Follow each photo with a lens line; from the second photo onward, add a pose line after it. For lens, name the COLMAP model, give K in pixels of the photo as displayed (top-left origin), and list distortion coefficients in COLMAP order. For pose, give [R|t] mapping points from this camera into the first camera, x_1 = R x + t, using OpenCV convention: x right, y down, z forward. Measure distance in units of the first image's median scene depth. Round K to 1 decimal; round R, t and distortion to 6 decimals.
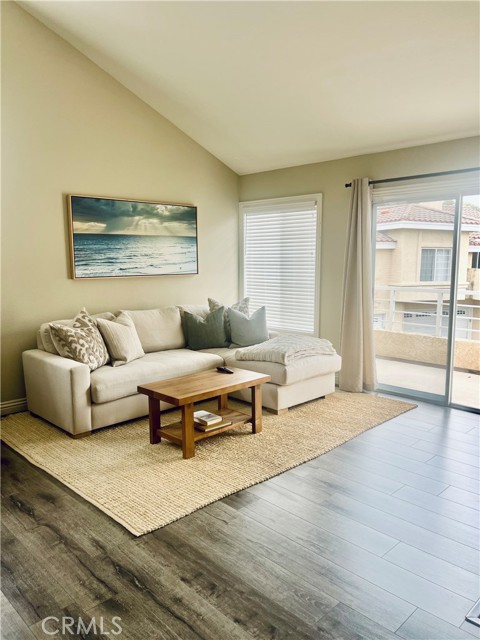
lens RADIAL K [[489.5, 0, 240.0], [0, 489.5, 320.0], [0, 0, 1]] dist [0.036496, 0.002332]
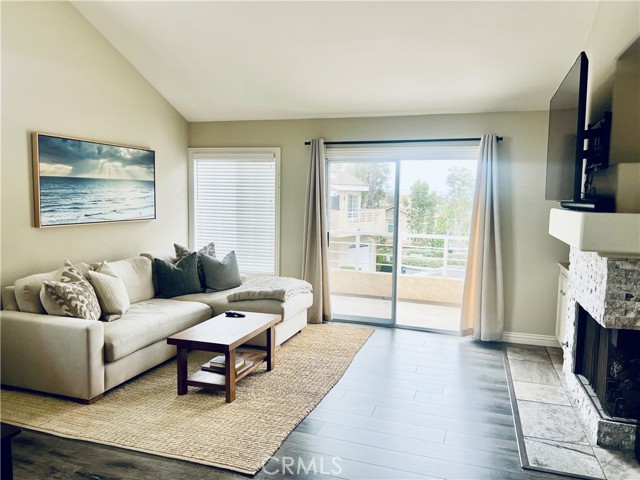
lens RADIAL K [[489.5, 0, 320.0], [0, 489.5, 240.0], [0, 0, 1]] dist [0.036496, 0.002332]
pose [[0.888313, -0.019010, 0.458845, -0.289890], [0.031889, 0.999284, -0.020337, -0.025462], [-0.458130, 0.032698, 0.888283, -0.023058]]
